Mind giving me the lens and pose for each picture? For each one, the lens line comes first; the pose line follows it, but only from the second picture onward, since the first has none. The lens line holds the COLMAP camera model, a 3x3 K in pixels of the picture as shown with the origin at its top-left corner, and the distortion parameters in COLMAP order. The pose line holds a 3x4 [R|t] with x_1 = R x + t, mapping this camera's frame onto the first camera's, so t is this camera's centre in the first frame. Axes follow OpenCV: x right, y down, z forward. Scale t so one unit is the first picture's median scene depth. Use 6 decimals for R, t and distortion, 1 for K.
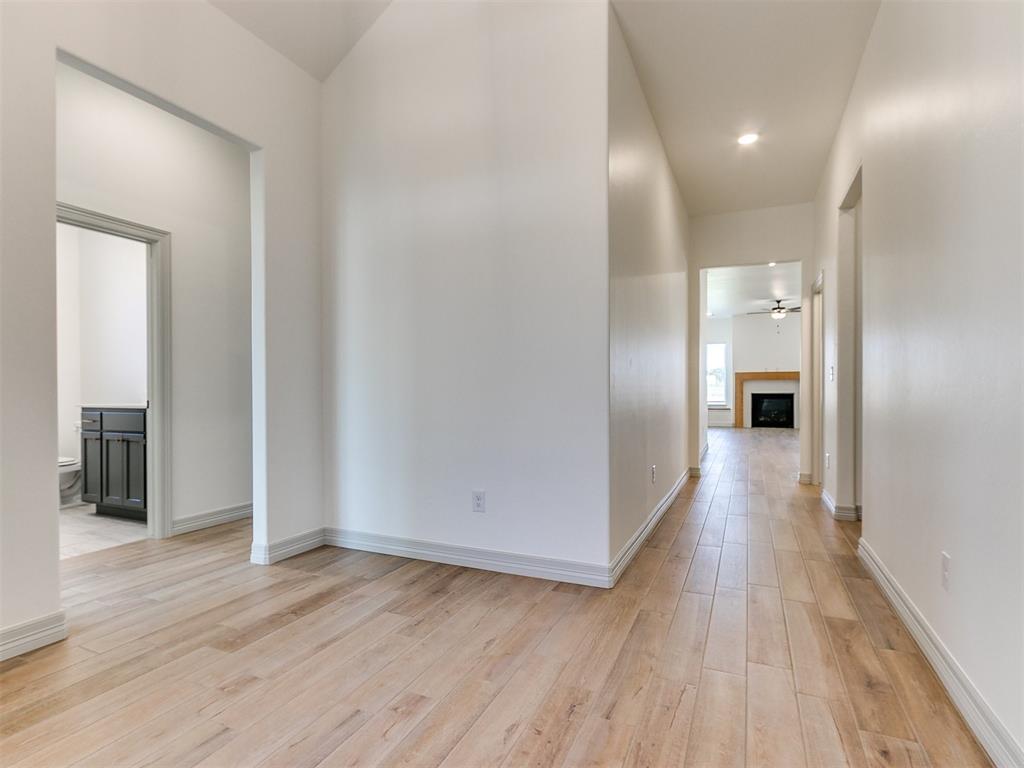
lens RADIAL K [[547.1, 0, 513.4], [0, 547.1, 395.7], [0, 0, 1]] dist [0.000900, -0.000775]
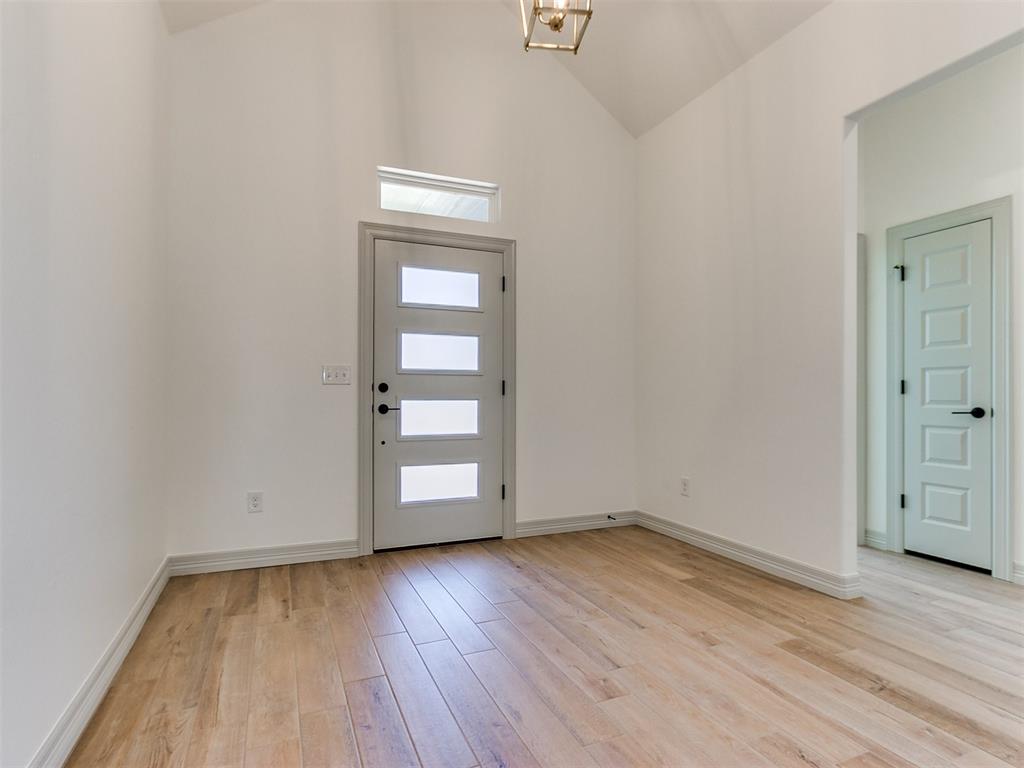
lens RADIAL K [[547.1, 0, 513.4], [0, 547.1, 395.7], [0, 0, 1]] dist [0.000900, -0.000775]
pose [[-0.688371, -0.000228, -0.725359, 0.497446], [-0.007659, 0.999946, 0.006954, -0.018583], [0.725319, 0.010342, -0.688336, 1.097621]]
